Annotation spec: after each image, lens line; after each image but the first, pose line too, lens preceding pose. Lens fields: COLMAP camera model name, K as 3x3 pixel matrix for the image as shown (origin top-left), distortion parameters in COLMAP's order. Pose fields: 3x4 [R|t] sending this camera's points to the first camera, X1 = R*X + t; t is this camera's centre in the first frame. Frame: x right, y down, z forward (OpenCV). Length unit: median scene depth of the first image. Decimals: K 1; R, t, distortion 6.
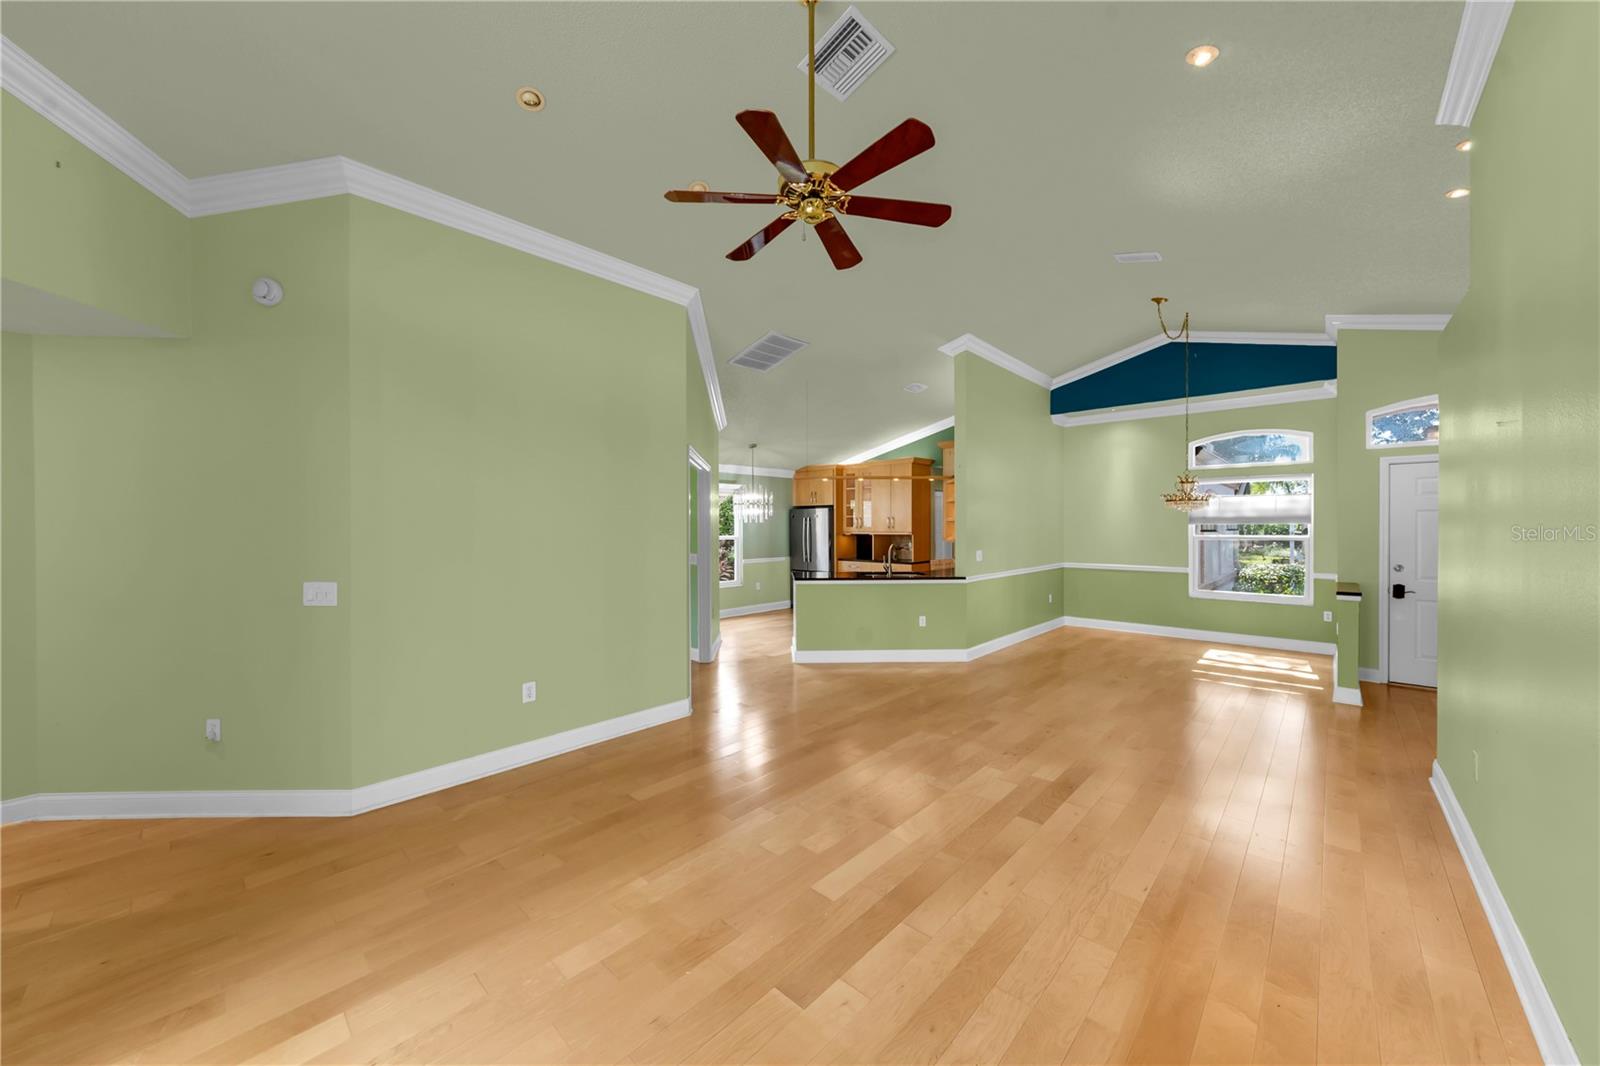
lens RADIAL K [[578.2, 0, 790.5], [0, 578.2, 528.7], [0, 0, 1]] dist [-0.000048, -0.000104]
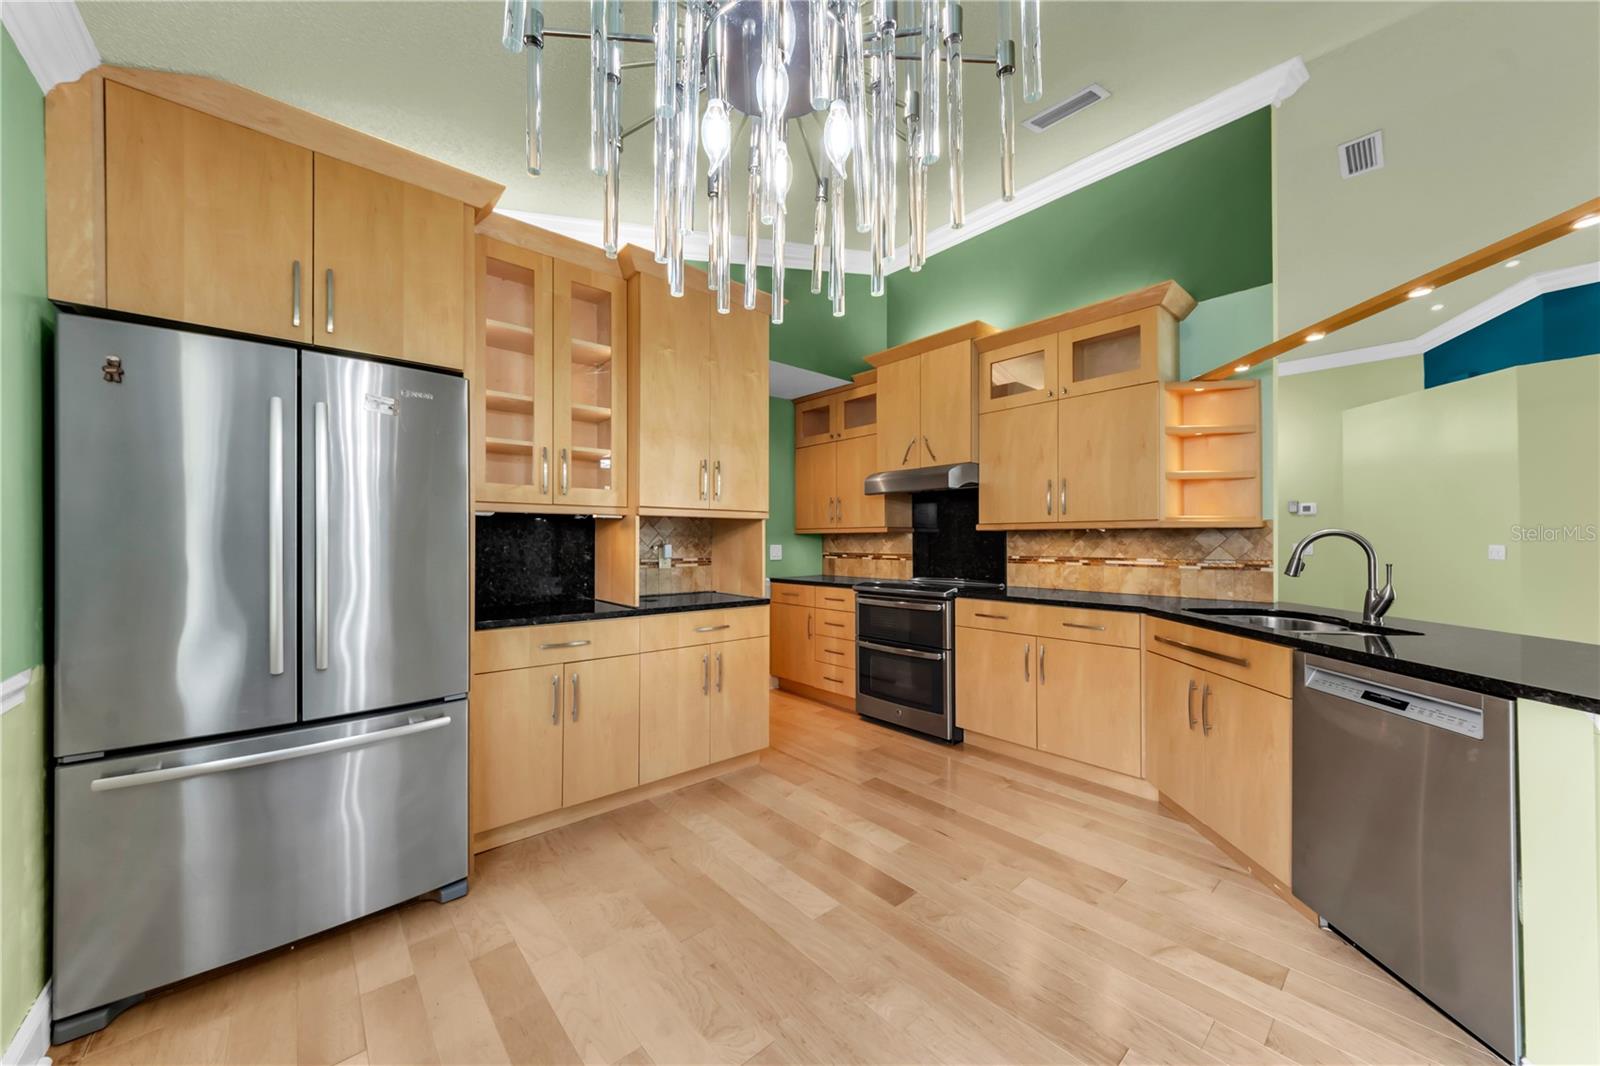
lens RADIAL K [[597.5, 0, 799.5], [0, 597.5, 541.1], [0, 0, 1]] dist [0.001158, 0.000053]
pose [[0.081600, 0.005902, 0.996648, -0.141284], [0.010260, 0.999925, -0.006761, 0.025069], [-0.996612, 0.010777, 0.081533, 0.925900]]
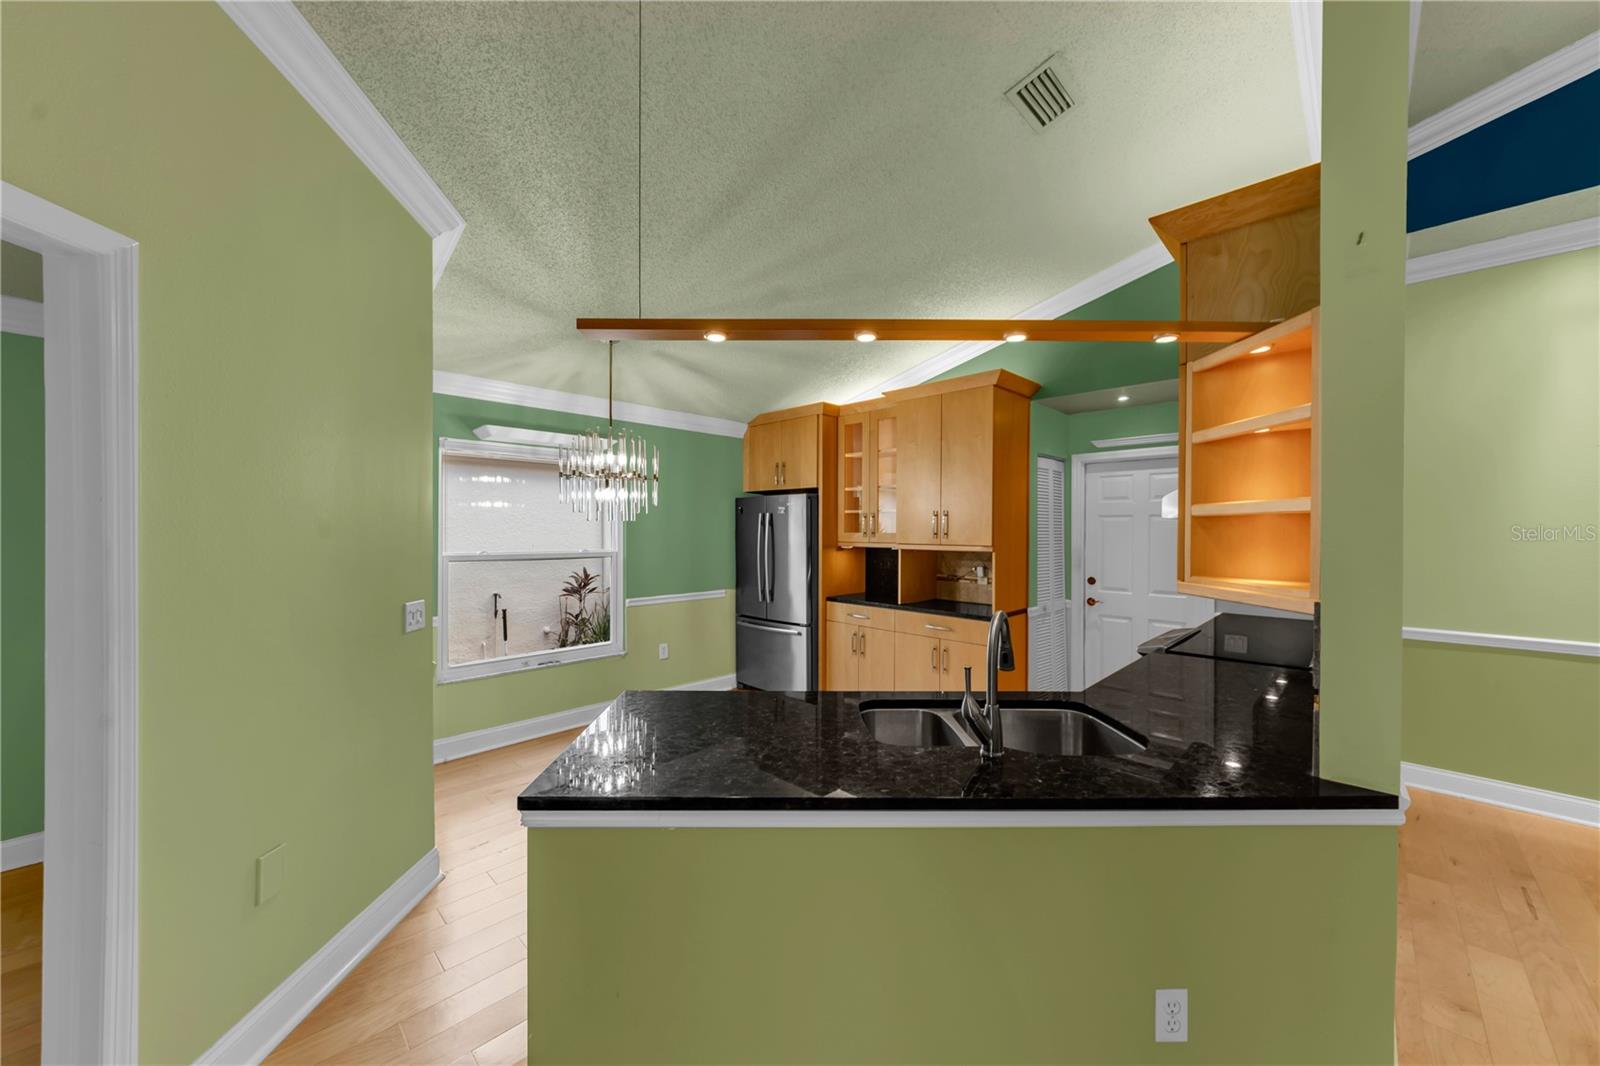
lens RADIAL K [[604.6, 0, 754.8], [0, 604.6, 532.9], [0, 0, 1]] dist [0.000281, -0.000007]
pose [[0.995617, 0.007106, -0.093253, 0.074464], [-0.007051, 0.999975, 0.000924, -0.002945], [0.093257, -0.000262, 0.995642, 0.525806]]
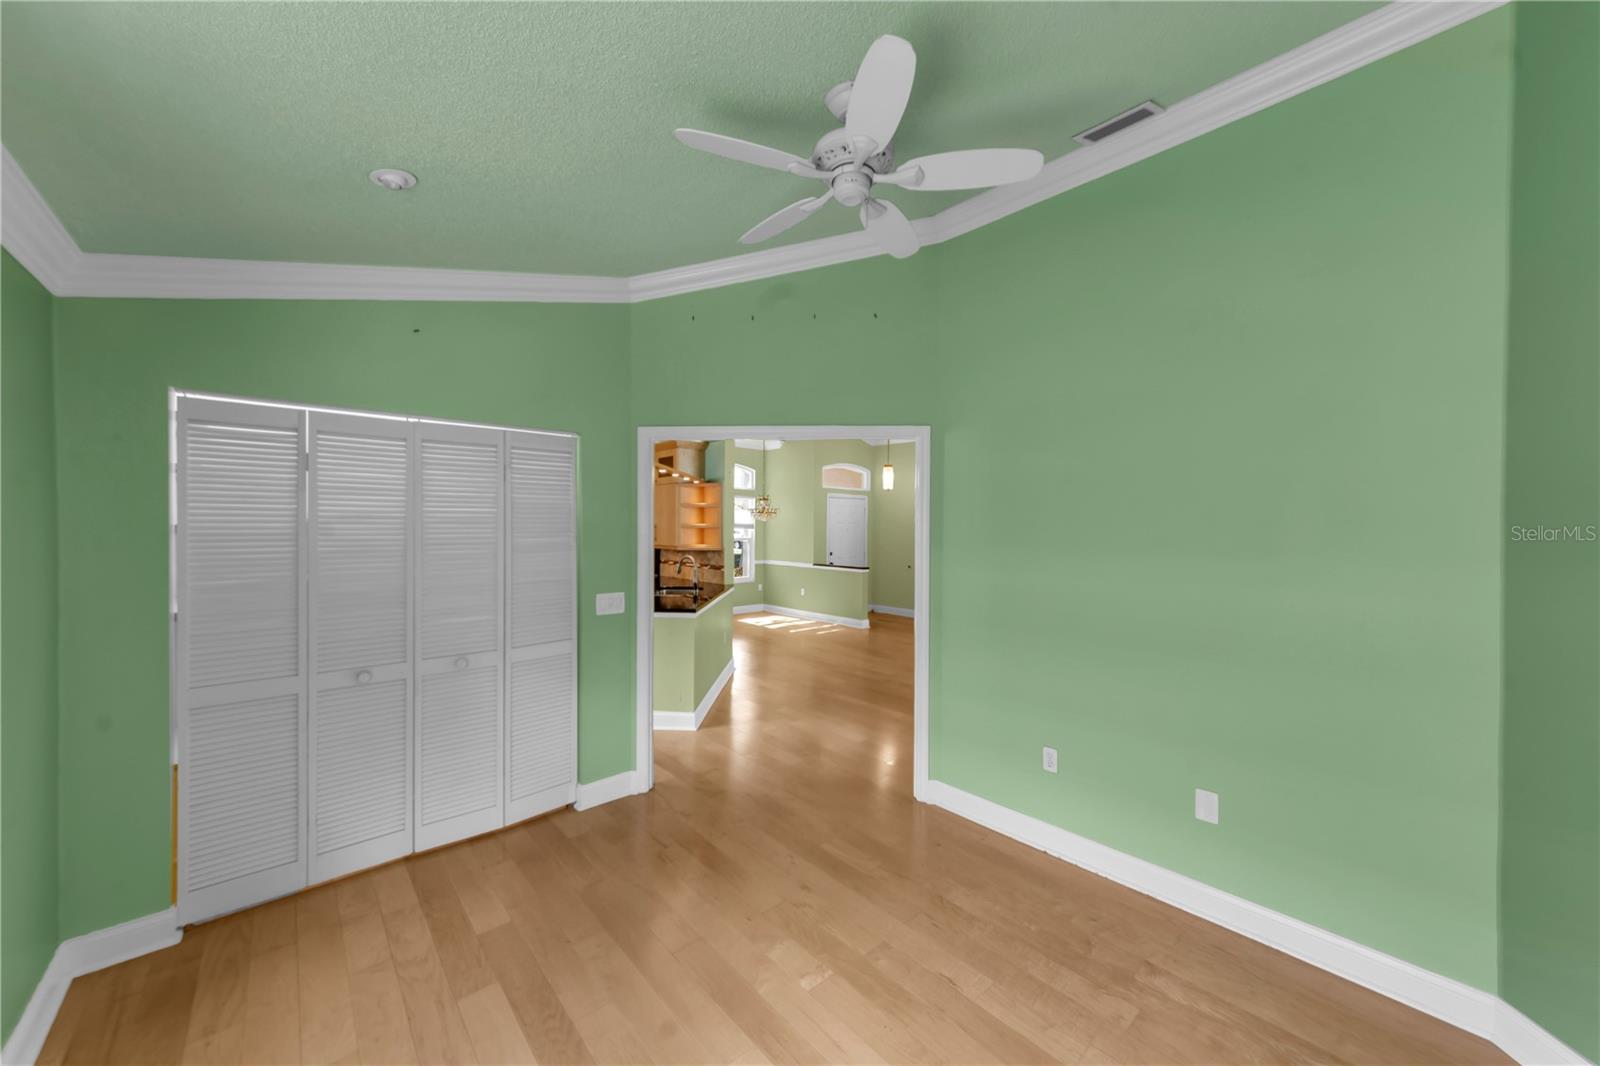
lens RADIAL K [[578.2, 0, 790.5], [0, 578.2, 528.7], [0, 0, 1]] dist [-0.000048, -0.000104]
pose [[0.097131, -0.001740, 0.995270, -0.468591], [0.002457, 0.999996, 0.001508, -0.008275], [-0.995269, 0.002299, 0.097134, 0.551769]]
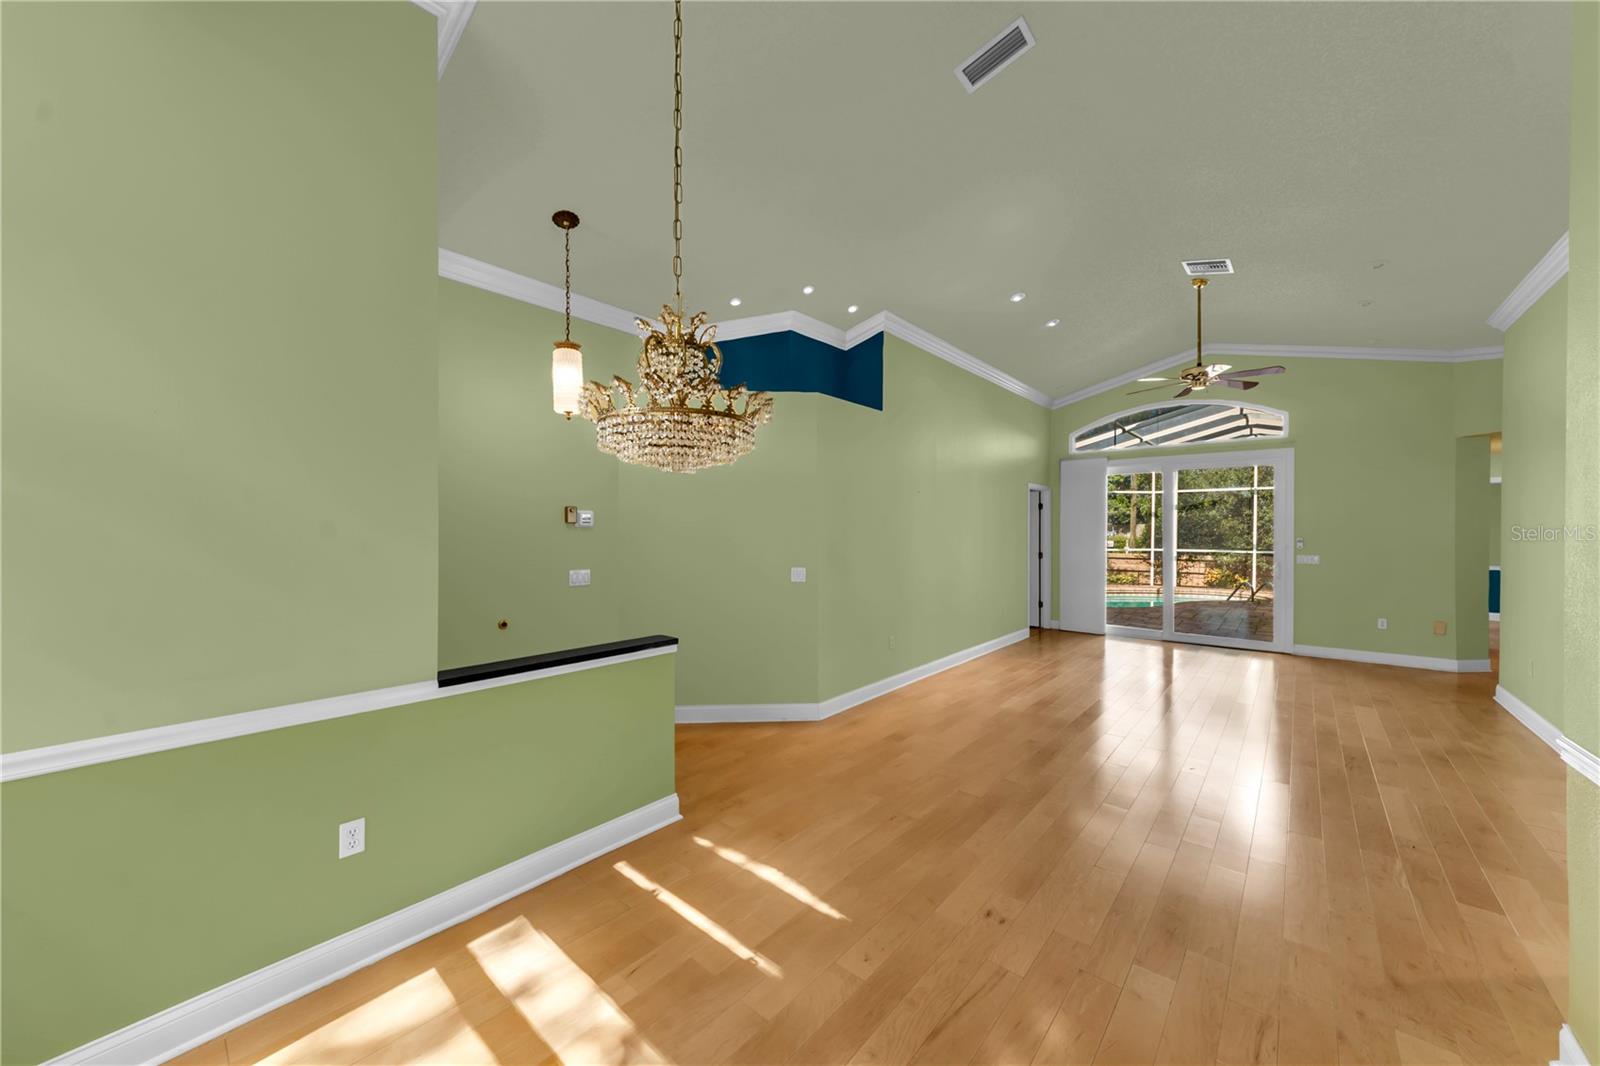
lens RADIAL K [[572.4, 0, 805.5], [0, 572.4, 526.5], [0, 0, 1]] dist [-0.001152, -0.000097]
pose [[-0.999241, 0.000492, -0.038956, 0.443136], [0.000398, 0.999997, 0.002424, -0.004936], [0.038957, 0.002406, -0.999238, 0.850855]]
